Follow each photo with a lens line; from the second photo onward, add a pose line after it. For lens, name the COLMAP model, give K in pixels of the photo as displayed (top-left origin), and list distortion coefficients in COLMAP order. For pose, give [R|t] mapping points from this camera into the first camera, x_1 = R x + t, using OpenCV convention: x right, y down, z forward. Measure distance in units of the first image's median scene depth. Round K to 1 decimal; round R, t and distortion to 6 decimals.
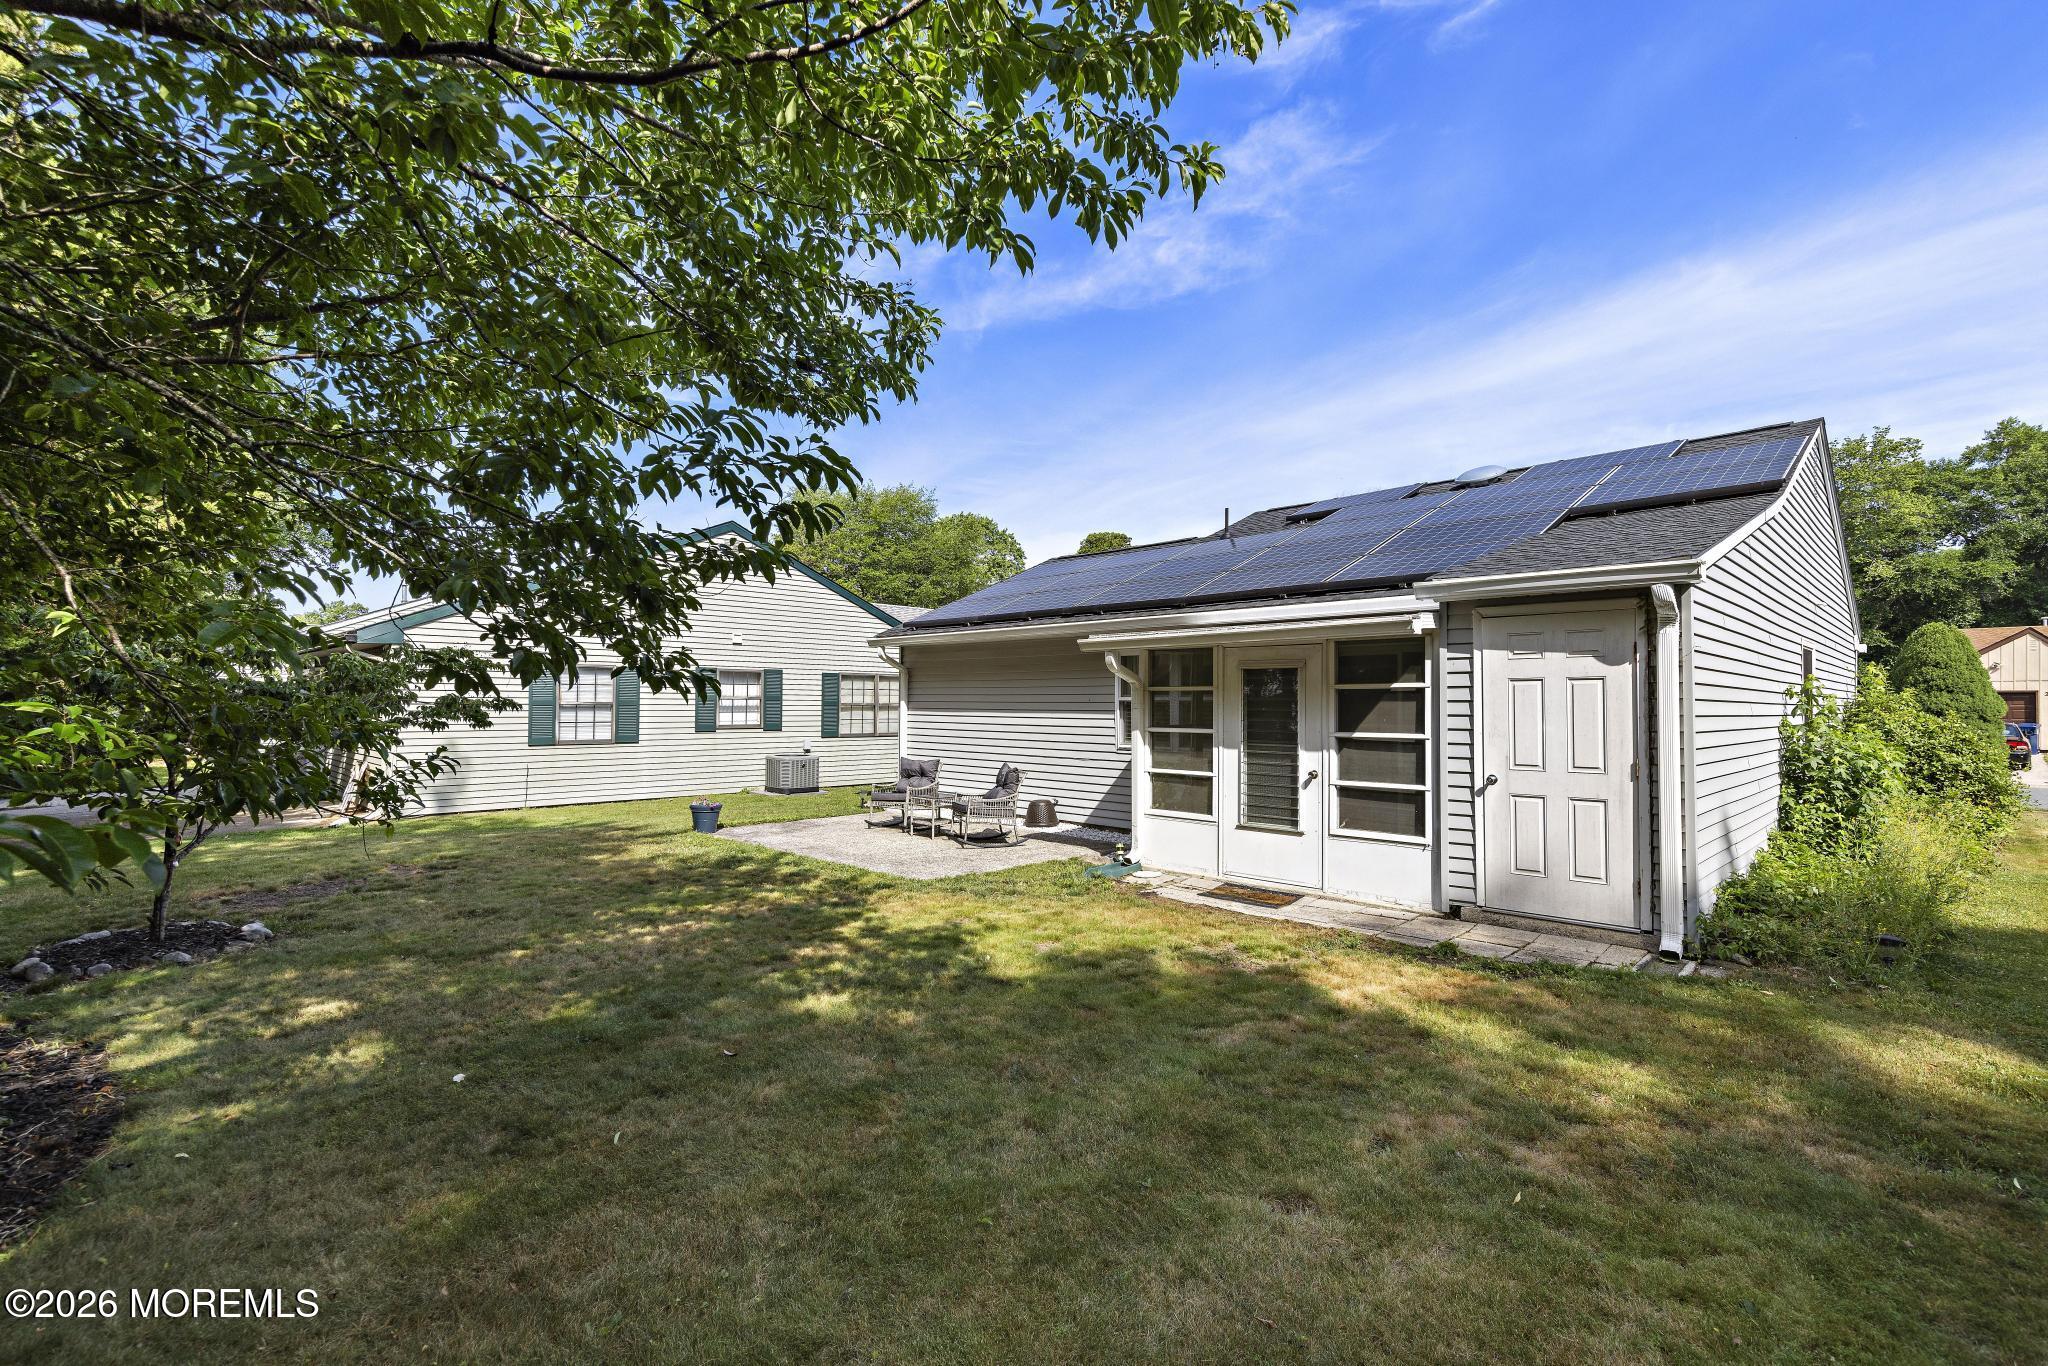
lens RADIAL K [[923.4, 0, 1025.3], [0, 923.4, 783.8], [0, 0, 1]] dist [0.003260, 0.000590]
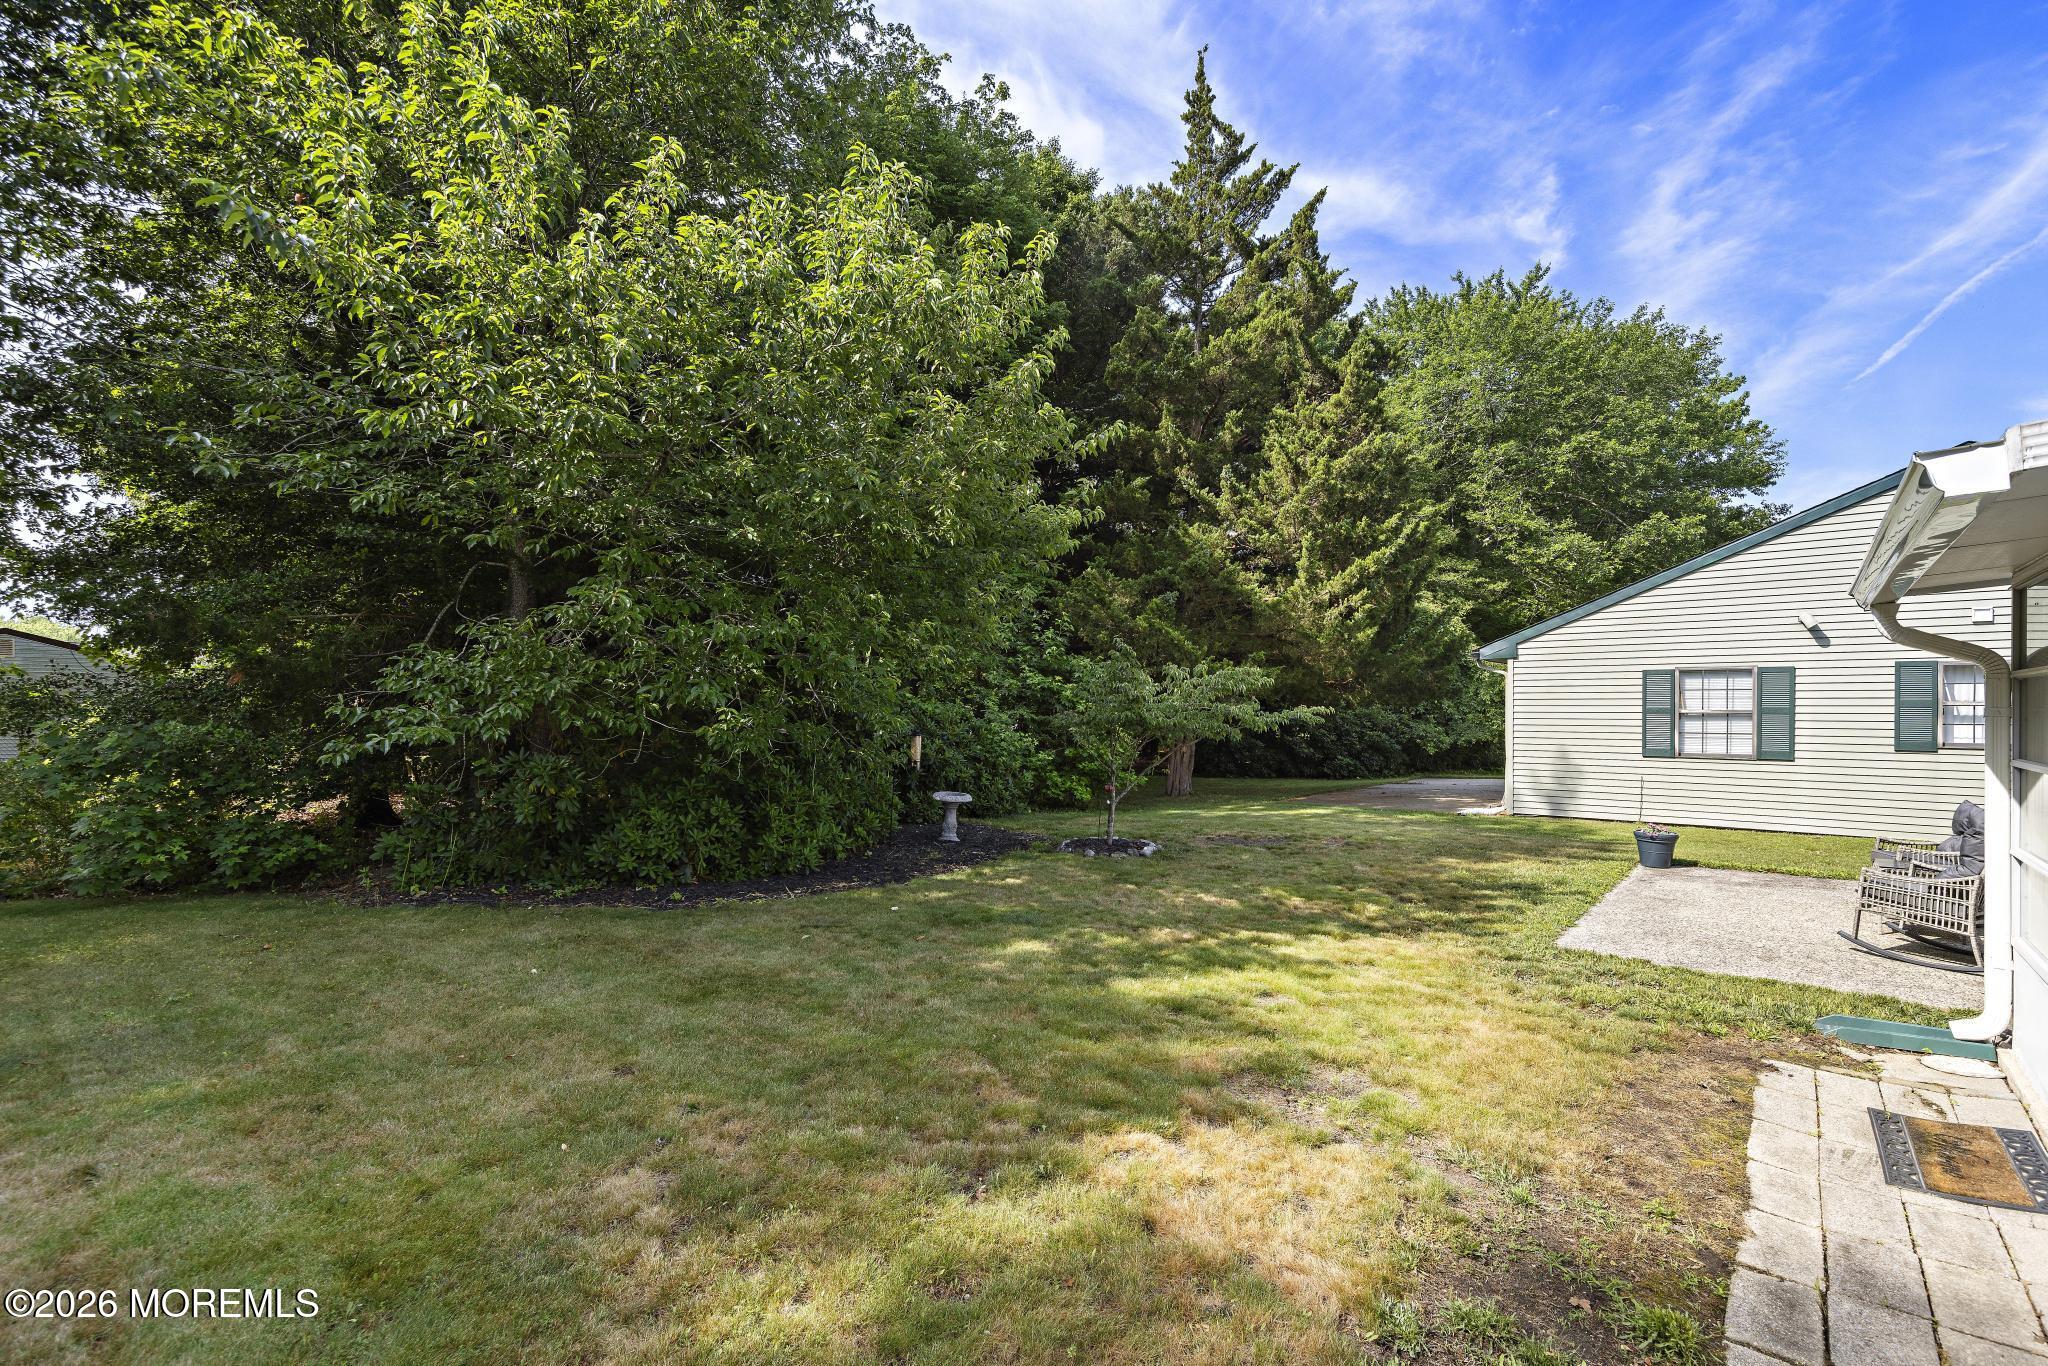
lens RADIAL K [[923.4, 0, 1027.9], [0, 923.4, 711.2], [0, 0, 1]] dist [0.003260, 0.000590]
pose [[0.094034, -0.004001, -0.995561, 0.294285], [-0.087460, 0.996093, -0.012264, -0.018175], [0.991720, 0.088225, 0.093316, 0.245631]]
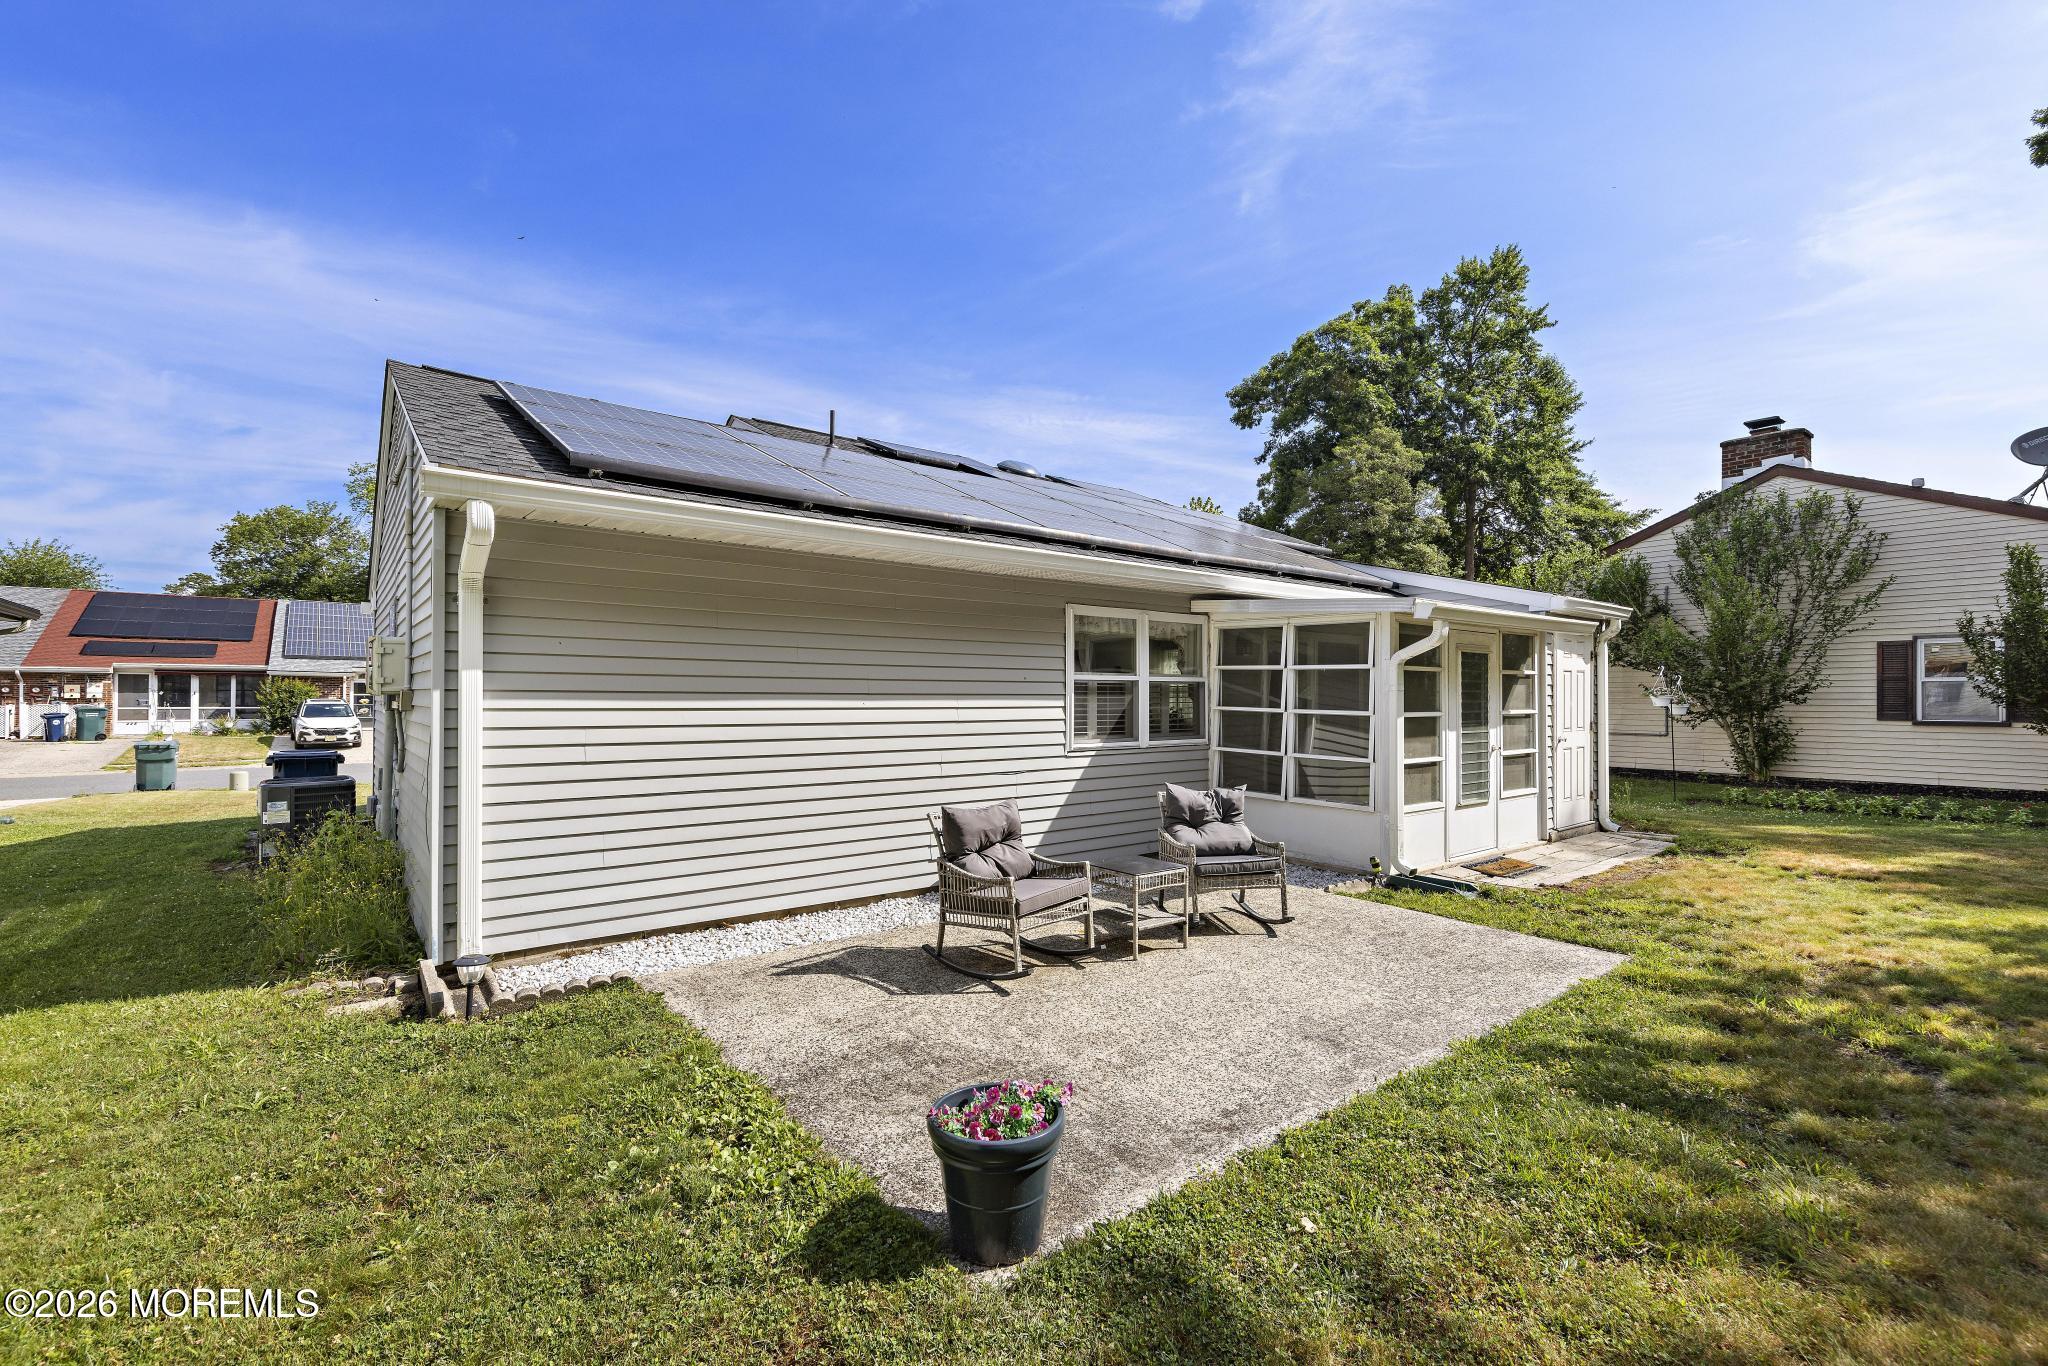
lens RADIAL K [[882.0, 0, 1029.2], [0, 882.0, 699.7], [0, 0, 1]] dist [0.003634, -0.000292]
pose [[0.114528, -0.012504, 0.993341, -0.374919], [0.081539, 0.996665, 0.003145, -0.053889], [-0.990068, 0.080636, 0.115166, 0.652193]]
